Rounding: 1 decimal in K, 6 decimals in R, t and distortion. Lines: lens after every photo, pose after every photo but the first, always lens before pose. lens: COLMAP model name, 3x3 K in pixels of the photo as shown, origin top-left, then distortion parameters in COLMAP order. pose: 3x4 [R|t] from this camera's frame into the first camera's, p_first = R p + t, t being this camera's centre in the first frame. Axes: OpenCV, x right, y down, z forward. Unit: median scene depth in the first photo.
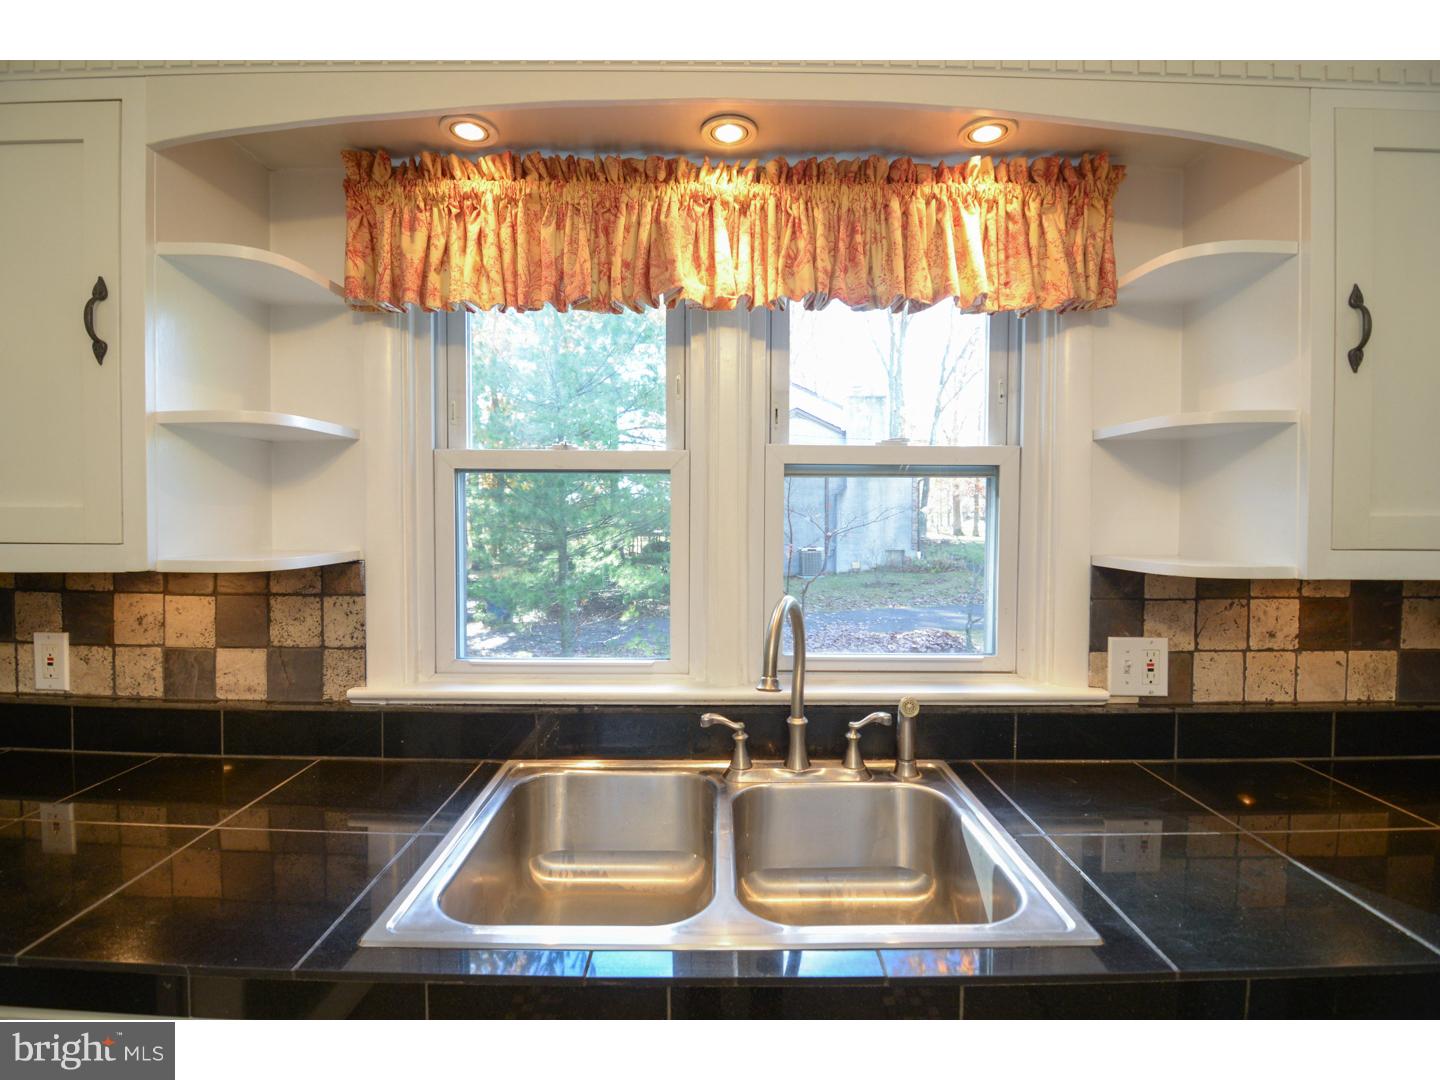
lens RADIAL K [[691.2, 0, 717.4], [0, 691.2, 531.8], [0, 0, 1]] dist [-0.006607, -0.011061]
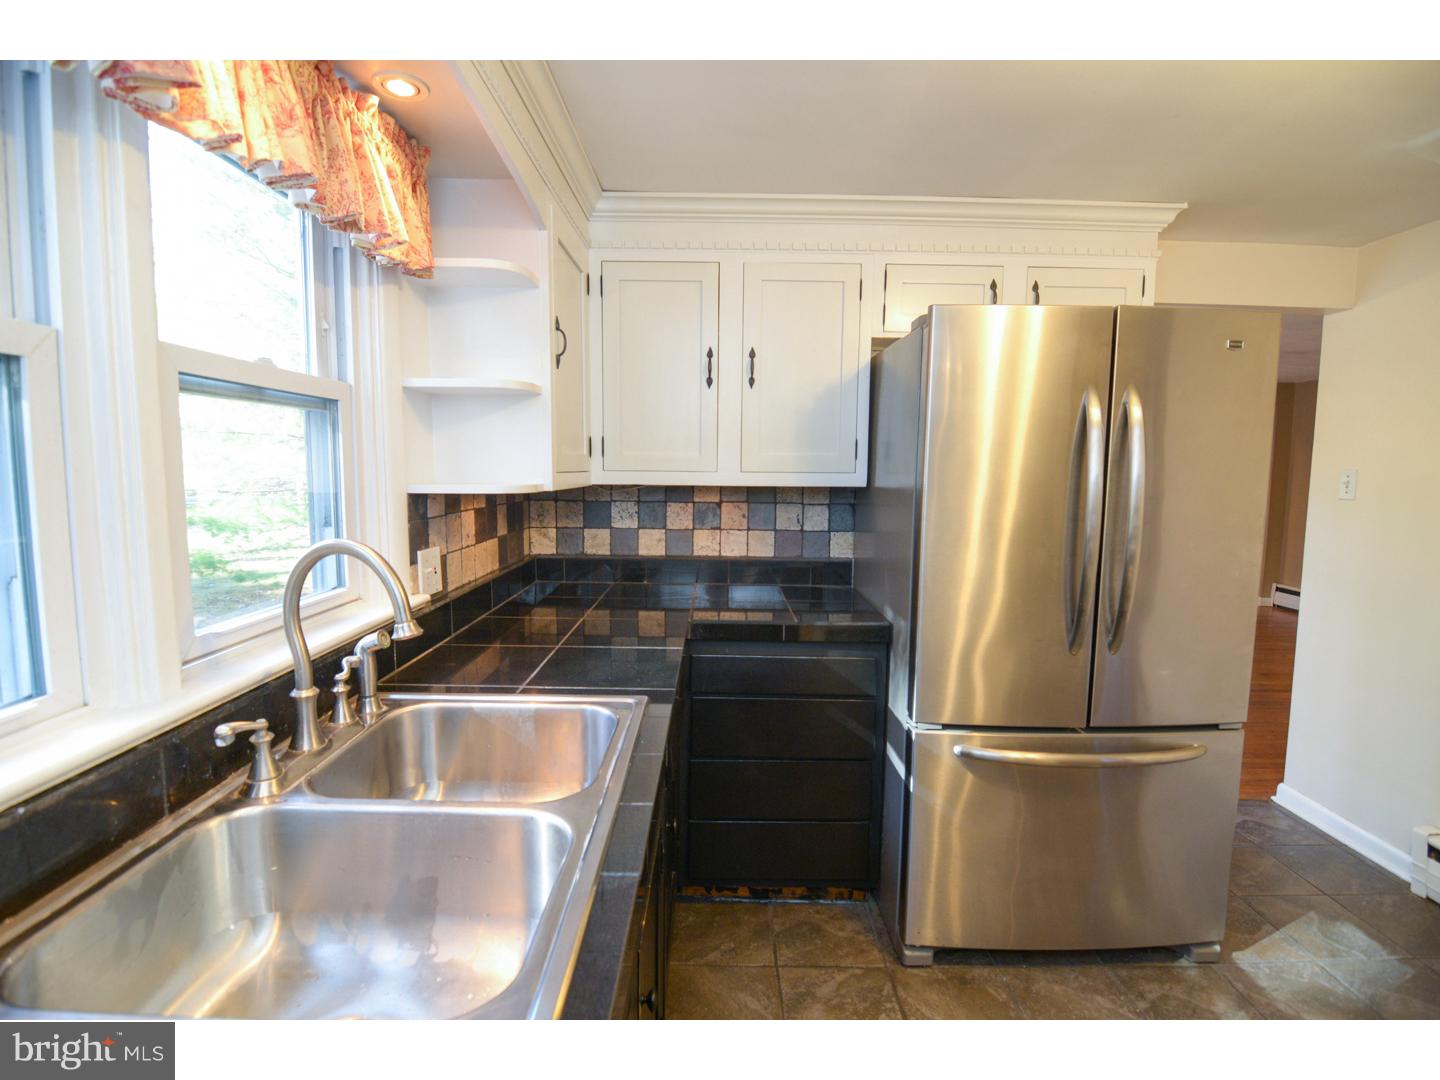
lens RADIAL K [[691.2, 0, 717.4], [0, 691.2, 531.8], [0, 0, 1]] dist [-0.006607, -0.011061]
pose [[0.004609, -0.097988, 0.995177, -0.687085], [0.028198, 0.994804, 0.097821, 0.013951], [-0.999592, 0.027611, 0.007348, 0.489364]]
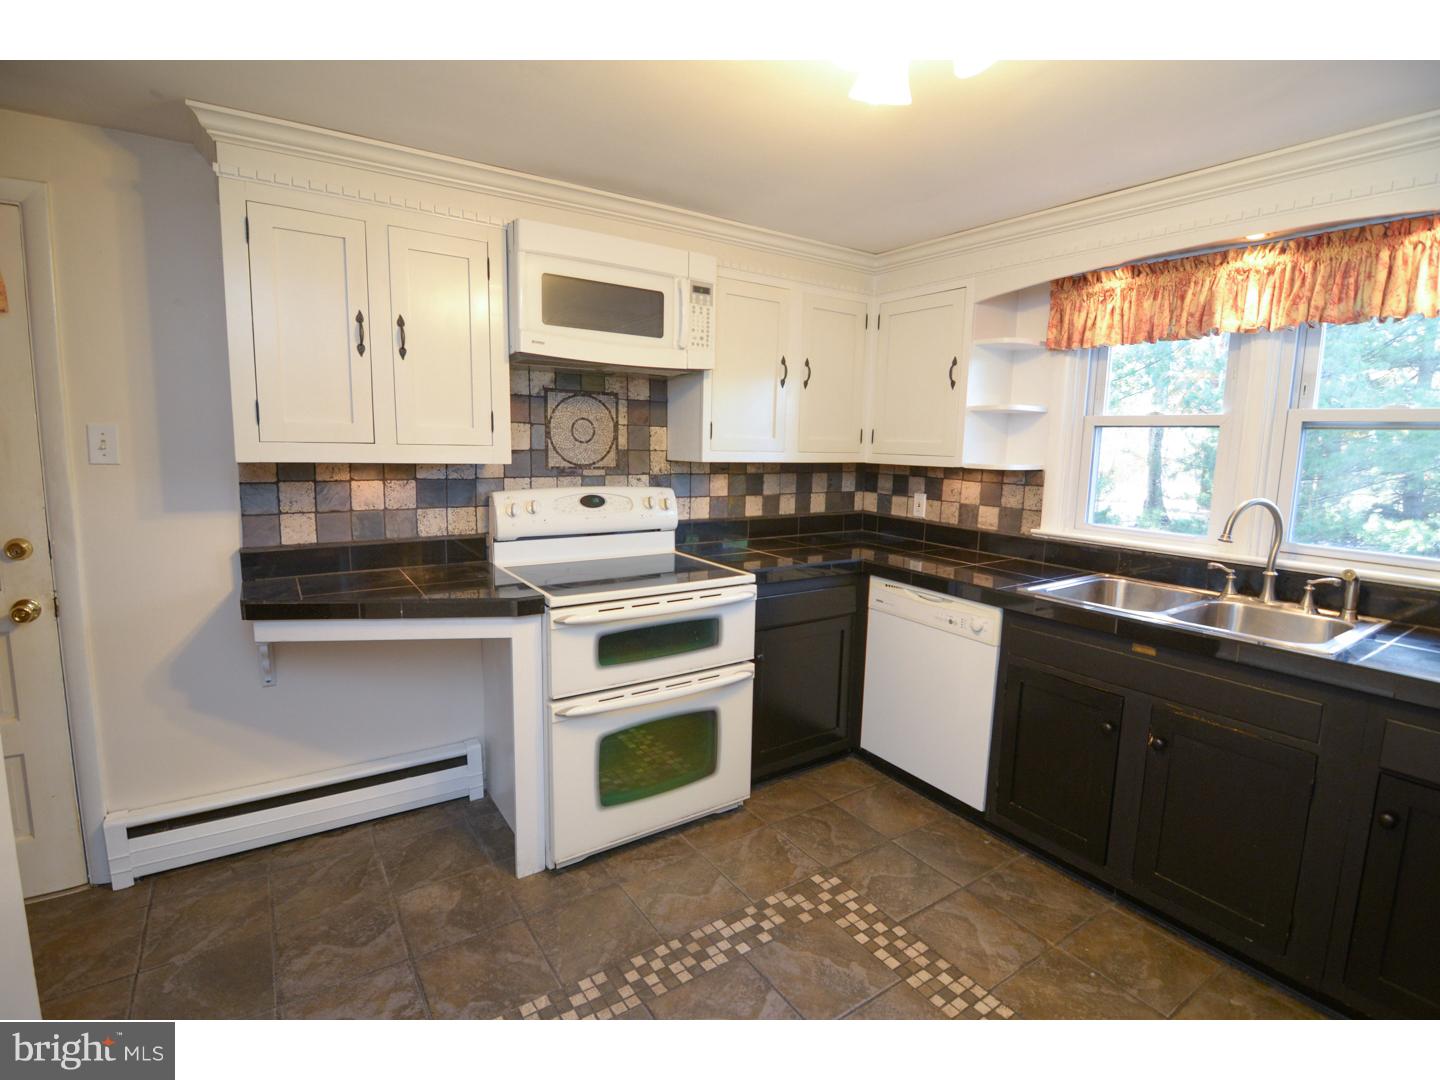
lens RADIAL K [[691.2, 0, 717.4], [0, 691.2, 531.8], [0, 0, 1]] dist [-0.006607, -0.011061]
pose [[0.557829, 0.117690, -0.821569, 0.734709], [-0.047025, 0.992787, 0.110288, 0.046884], [0.828623, -0.022888, 0.559339, -1.088756]]
